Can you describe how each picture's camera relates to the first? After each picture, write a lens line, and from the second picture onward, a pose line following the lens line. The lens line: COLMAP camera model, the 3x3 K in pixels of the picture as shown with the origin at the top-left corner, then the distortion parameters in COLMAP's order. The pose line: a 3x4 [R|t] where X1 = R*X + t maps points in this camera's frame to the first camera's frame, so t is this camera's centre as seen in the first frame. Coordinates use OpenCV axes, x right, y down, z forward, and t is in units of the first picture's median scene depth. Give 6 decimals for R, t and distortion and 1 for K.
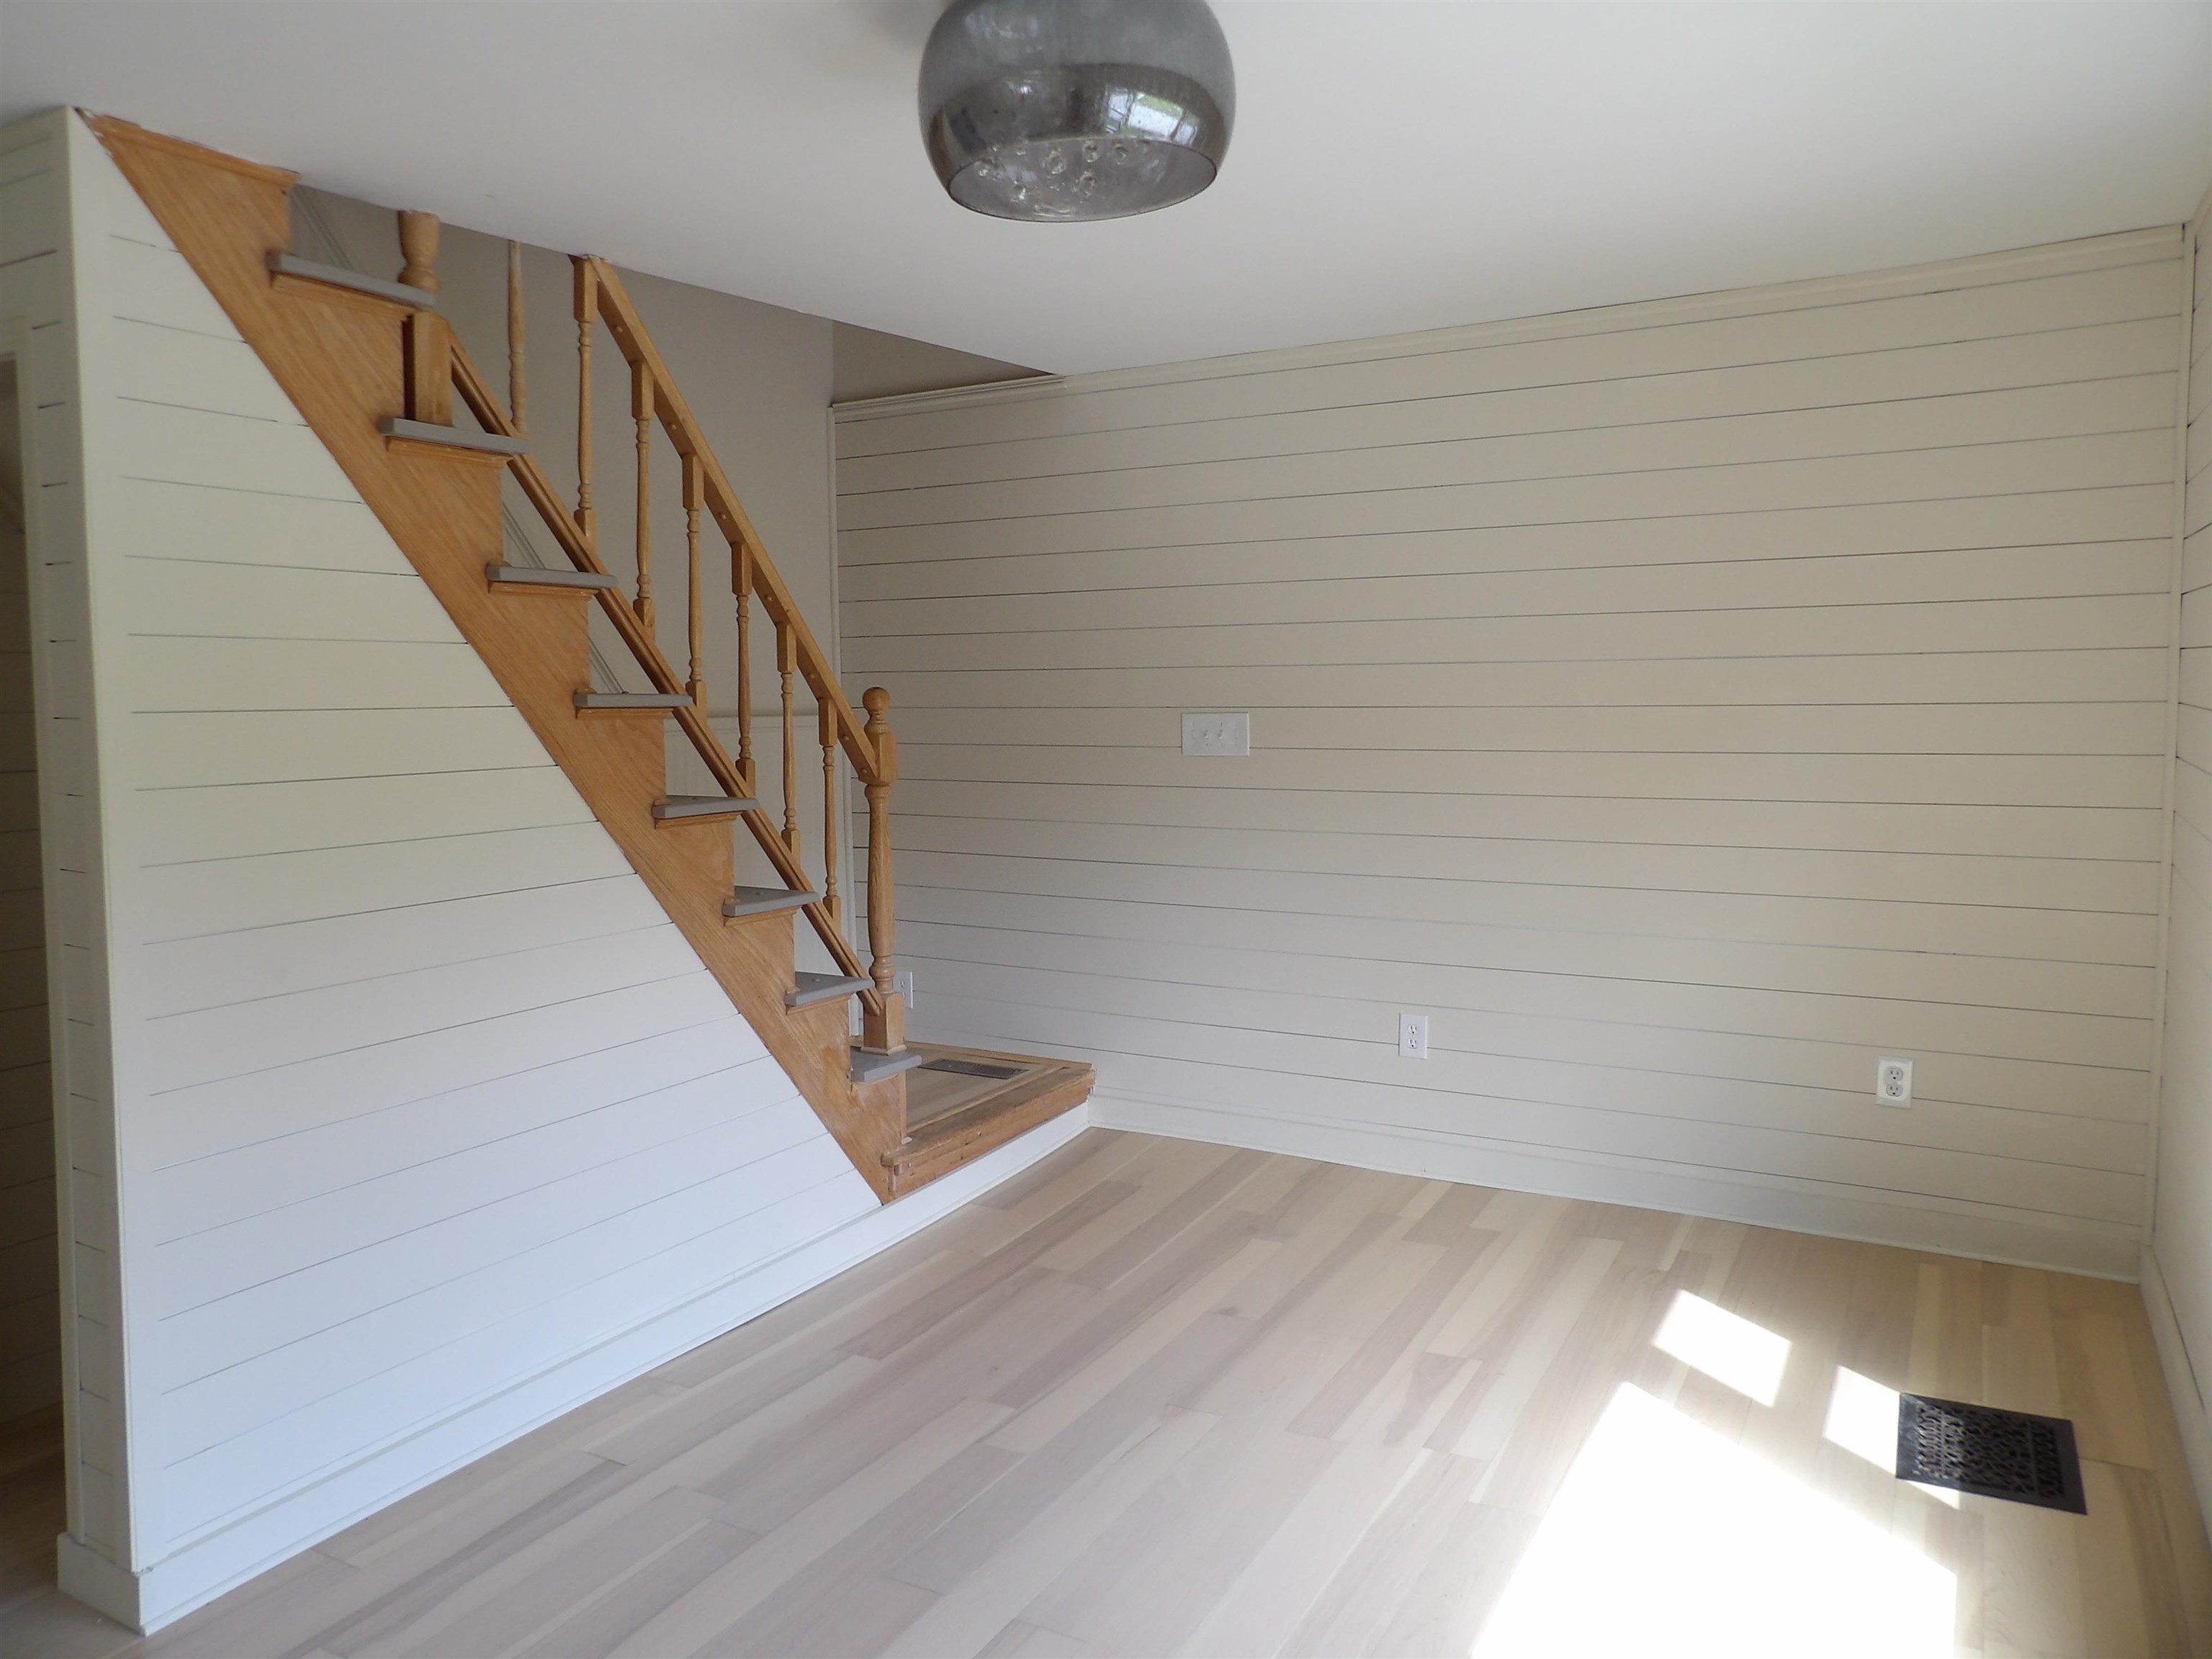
lens RADIAL K [[1590.0, 0, 1099.5], [0, 1590.0, 828.2], [0, 0, 1]] dist [-0.040634, 0.040062]
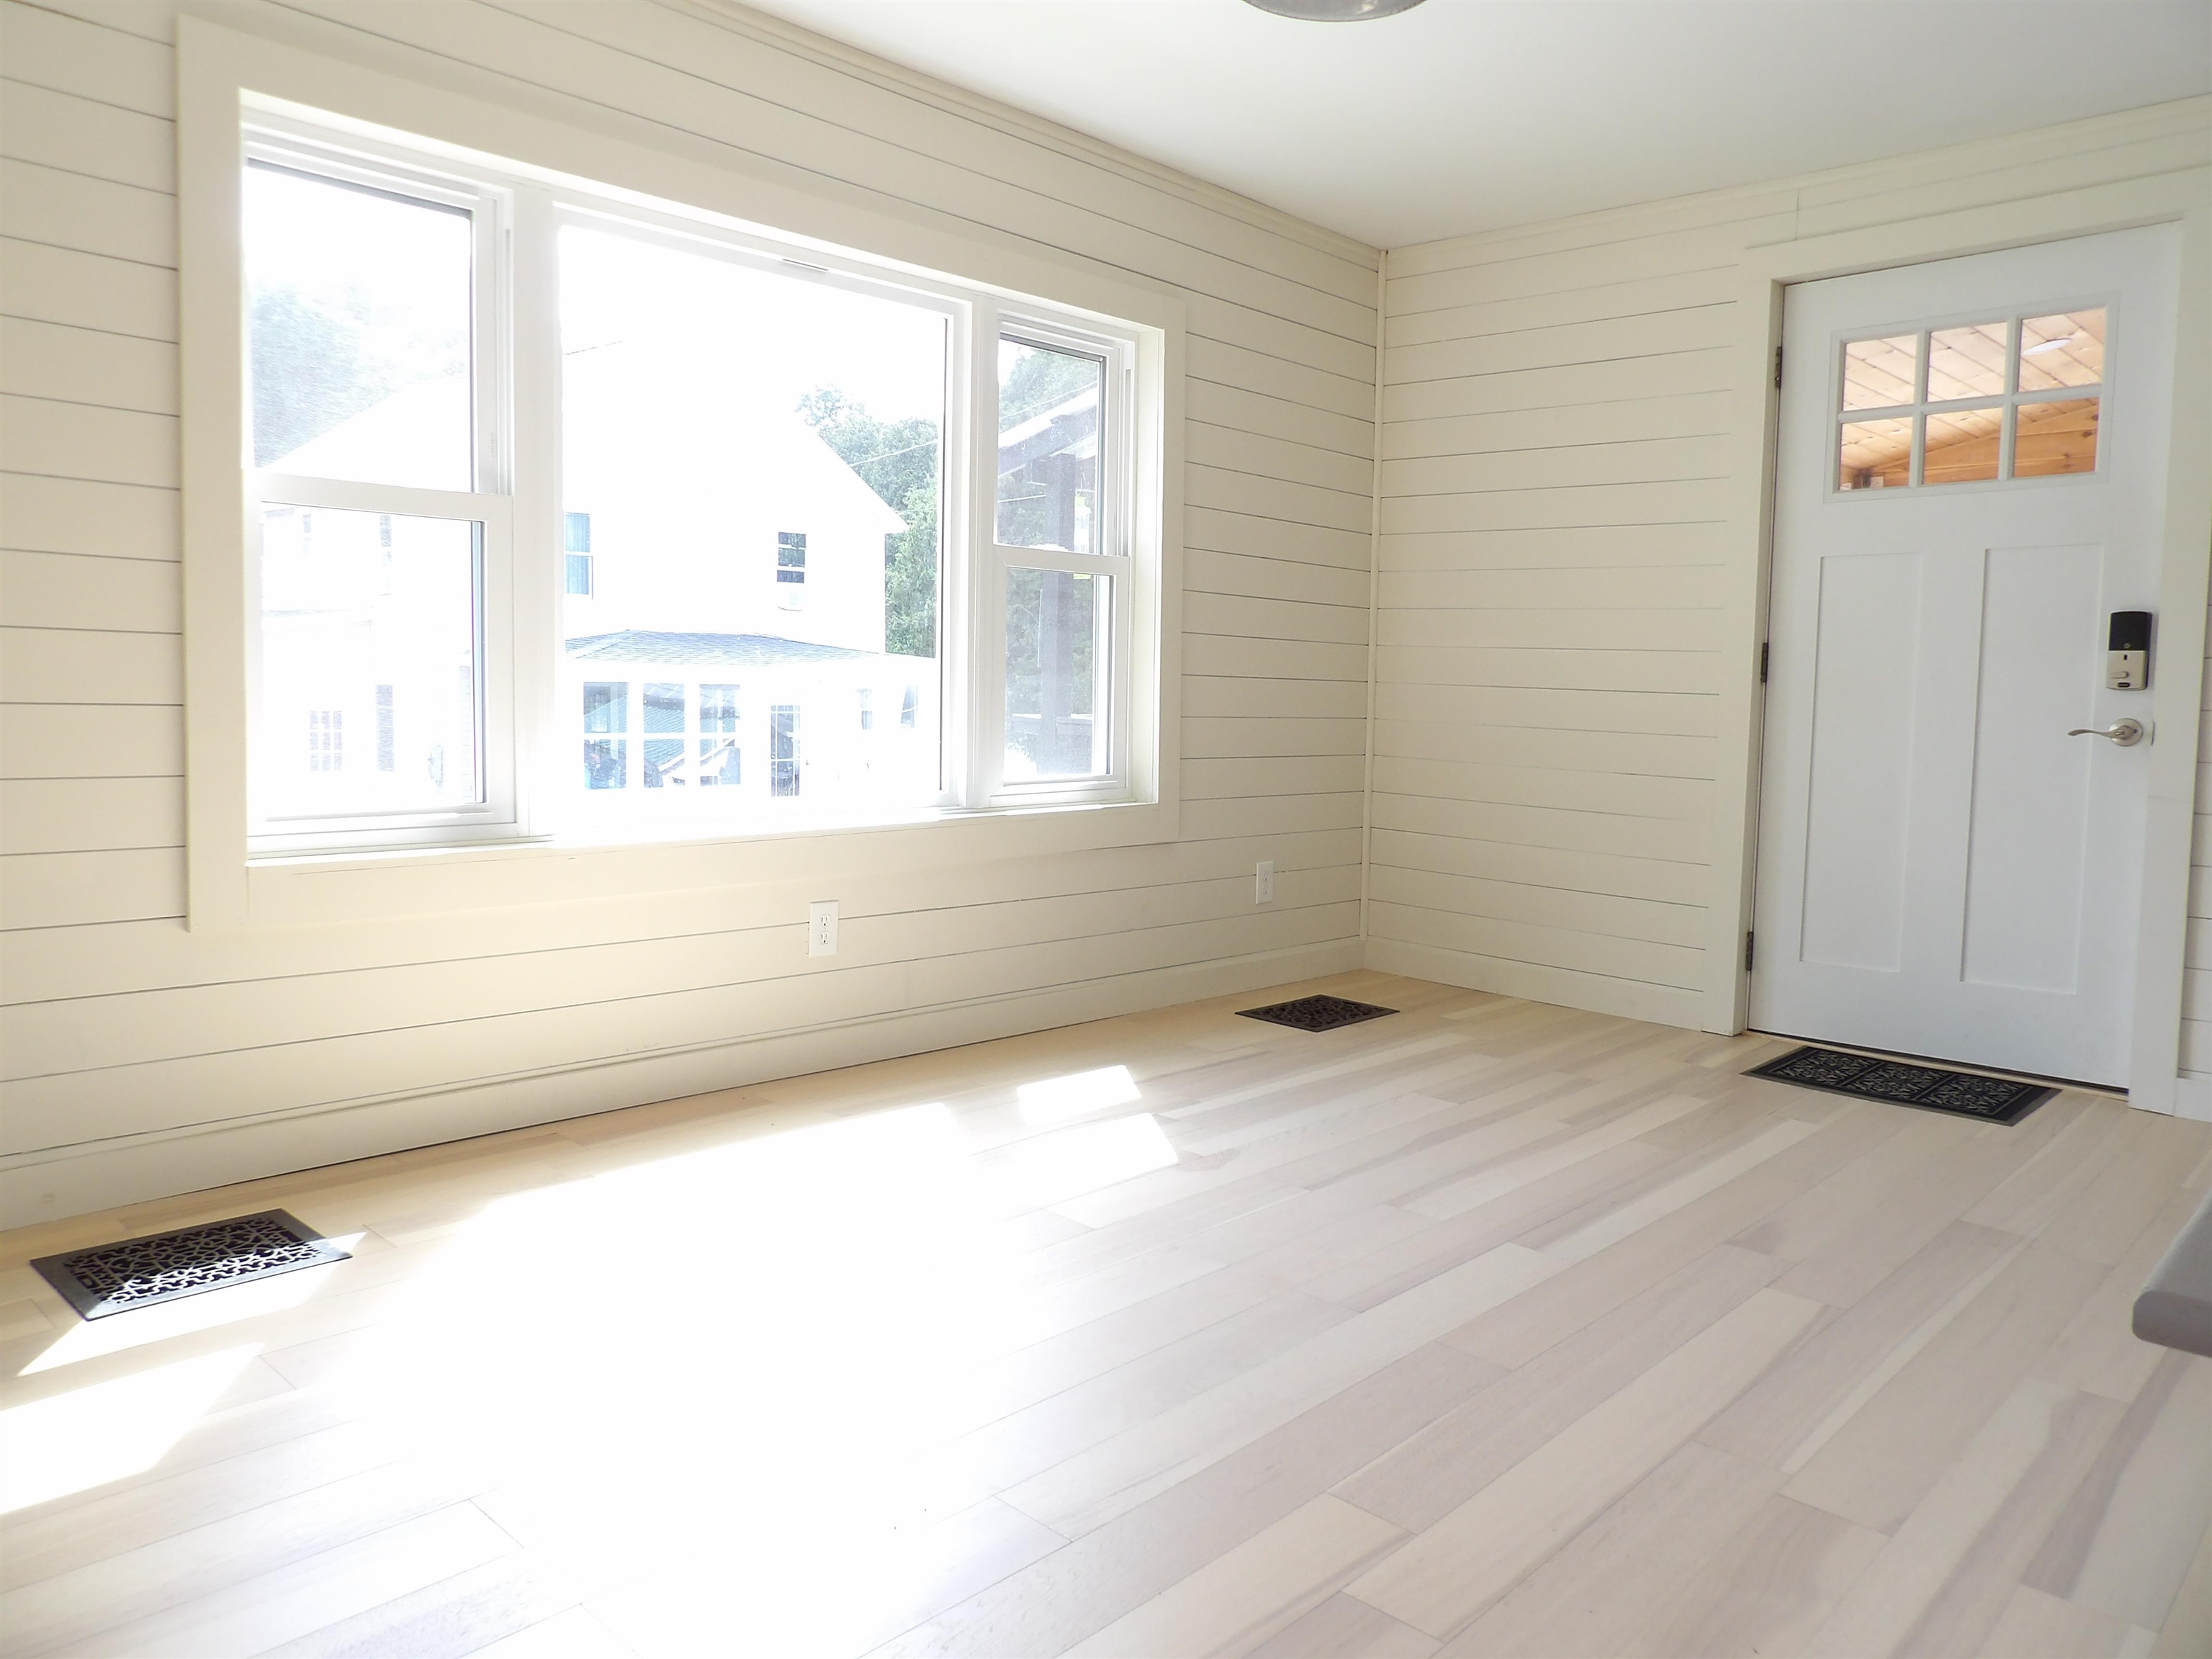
lens RADIAL K [[1576.4, 0, 1098.9], [0, 1576.4, 816.4], [0, 0, 1]] dist [-0.003036, 0.012591]
pose [[-0.972567, -0.028037, 0.230926, -0.095316], [0.010284, 0.986557, 0.163091, 0.024779], [-0.232394, 0.160992, -0.959205, 1.595143]]
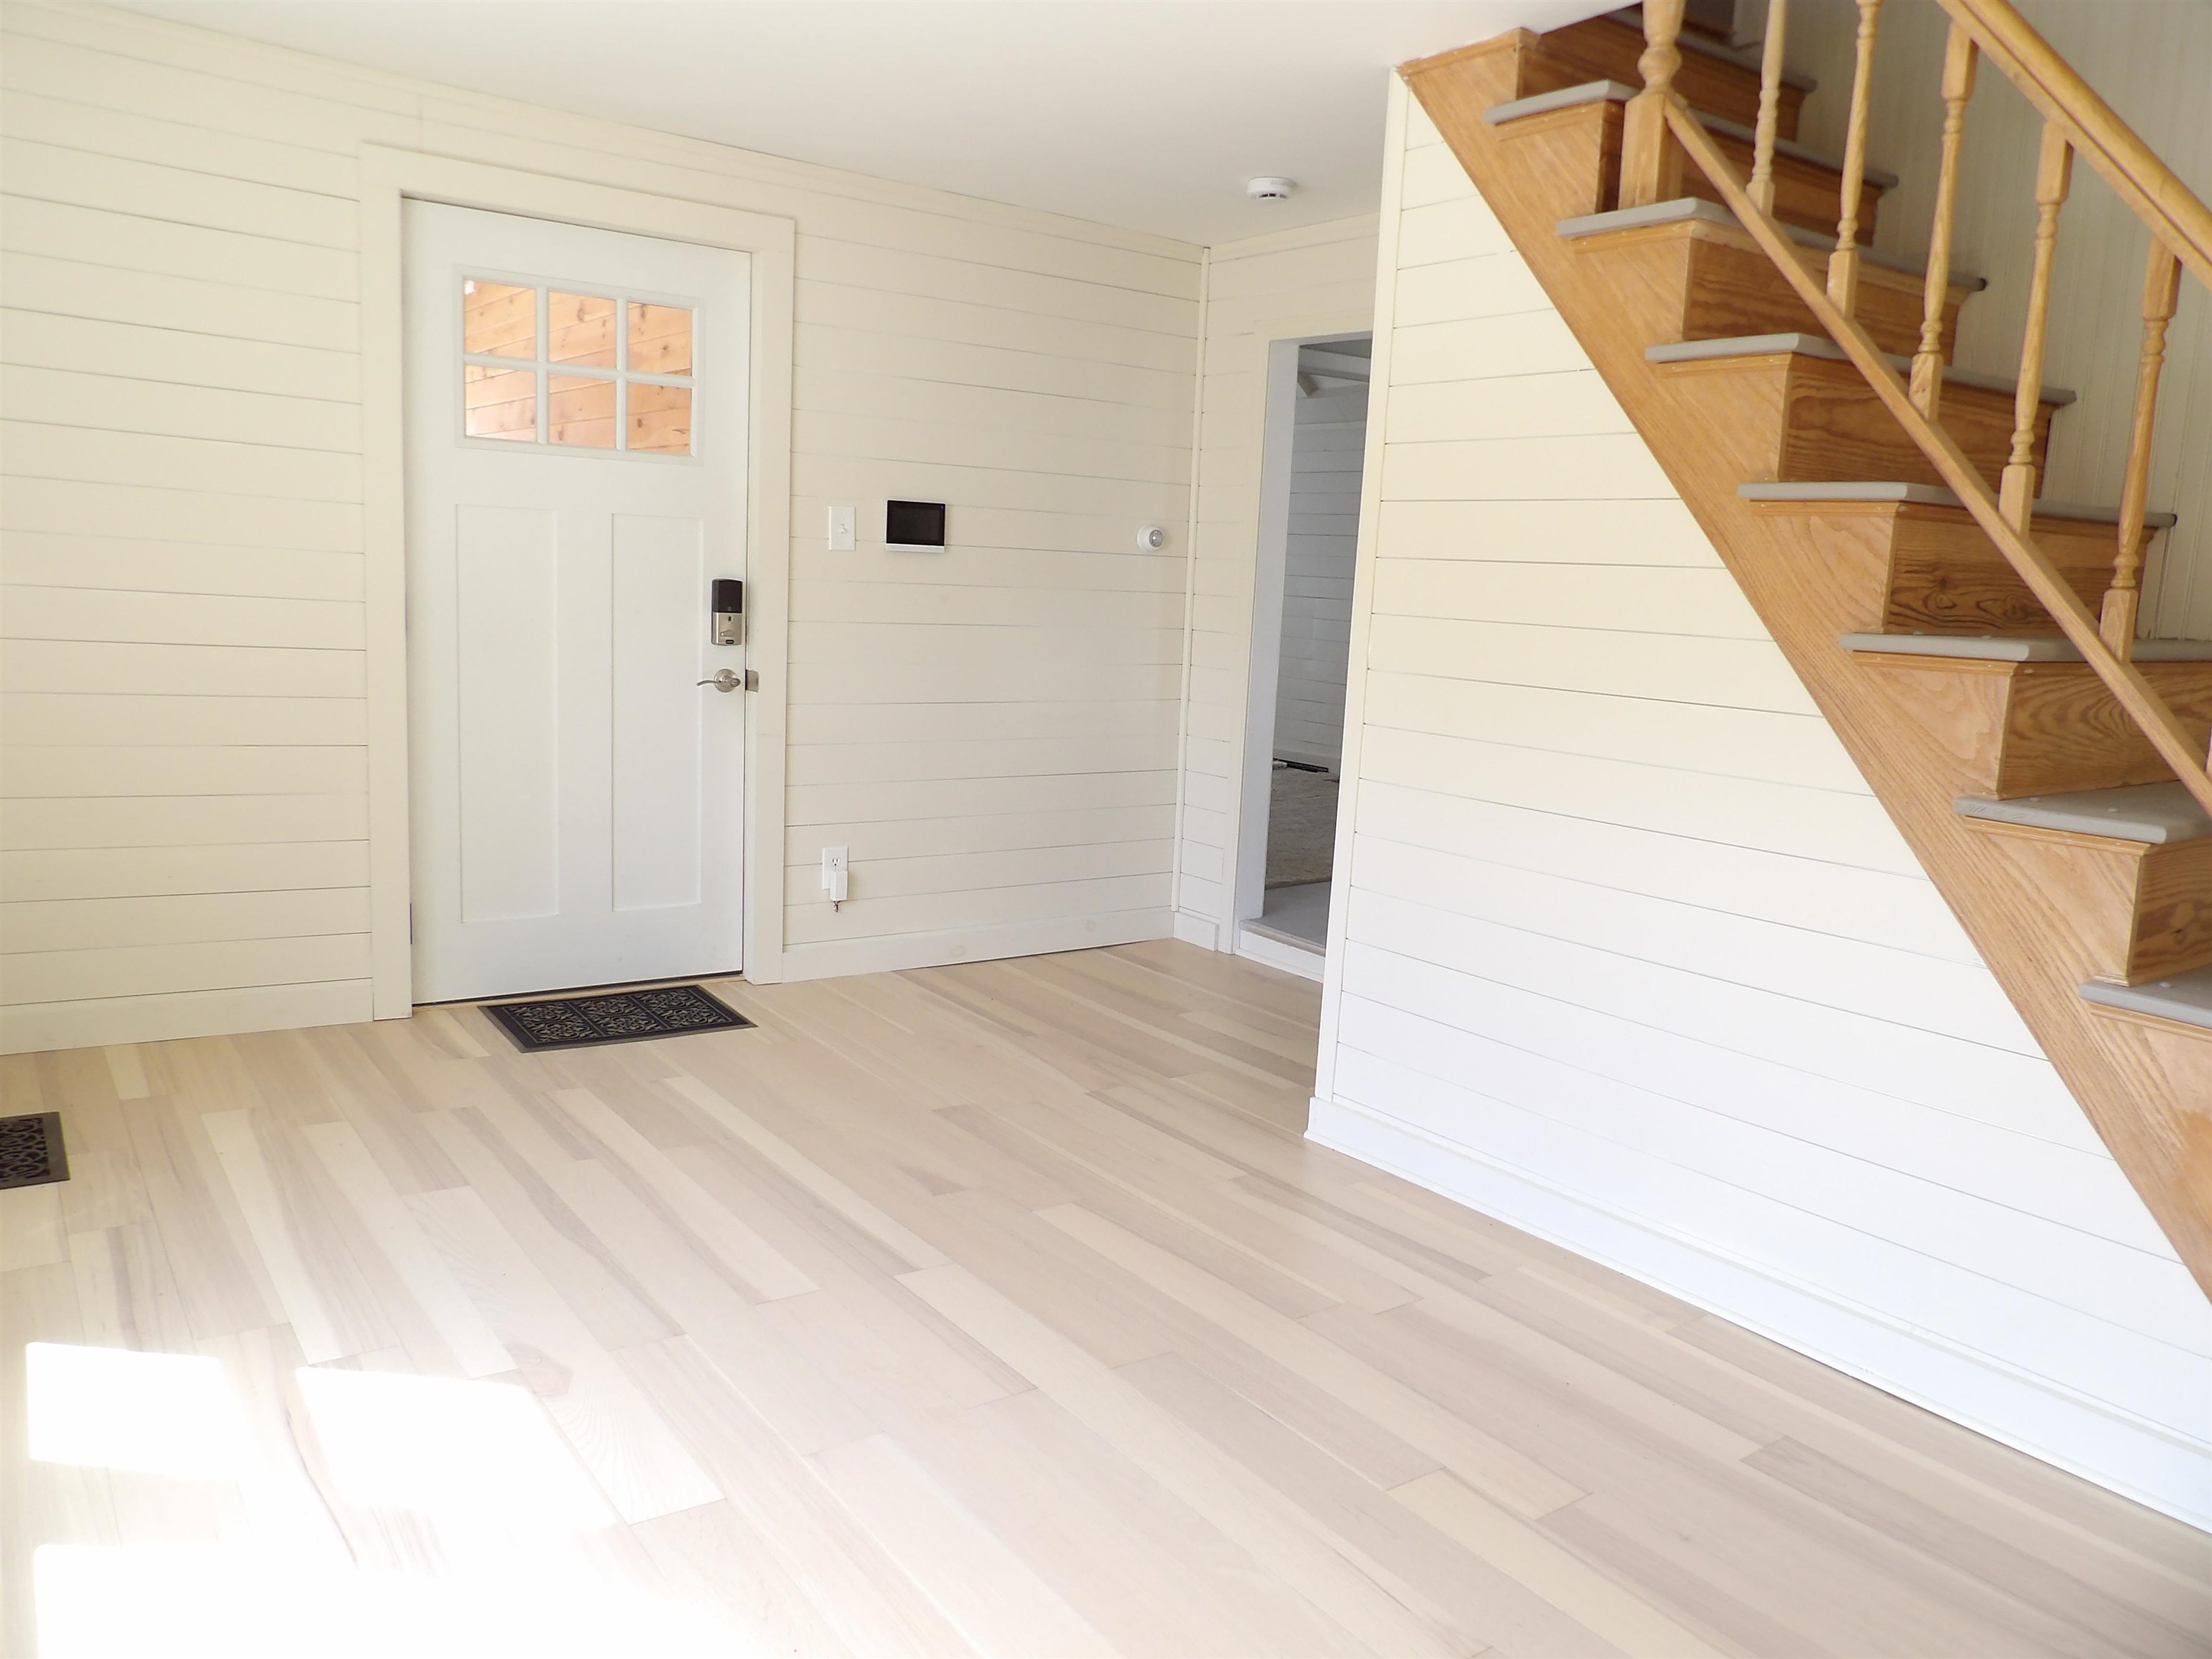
lens RADIAL K [[1590.0, 0, 1099.5], [0, 1590.0, 828.2], [0, 0, 1]] dist [-0.040634, 0.040062]
pose [[-0.418169, 0.132406, -0.898667, 0.634967], [-0.119628, 0.972676, 0.198975, -0.034187], [0.900458, 0.190711, -0.390904, 1.117011]]
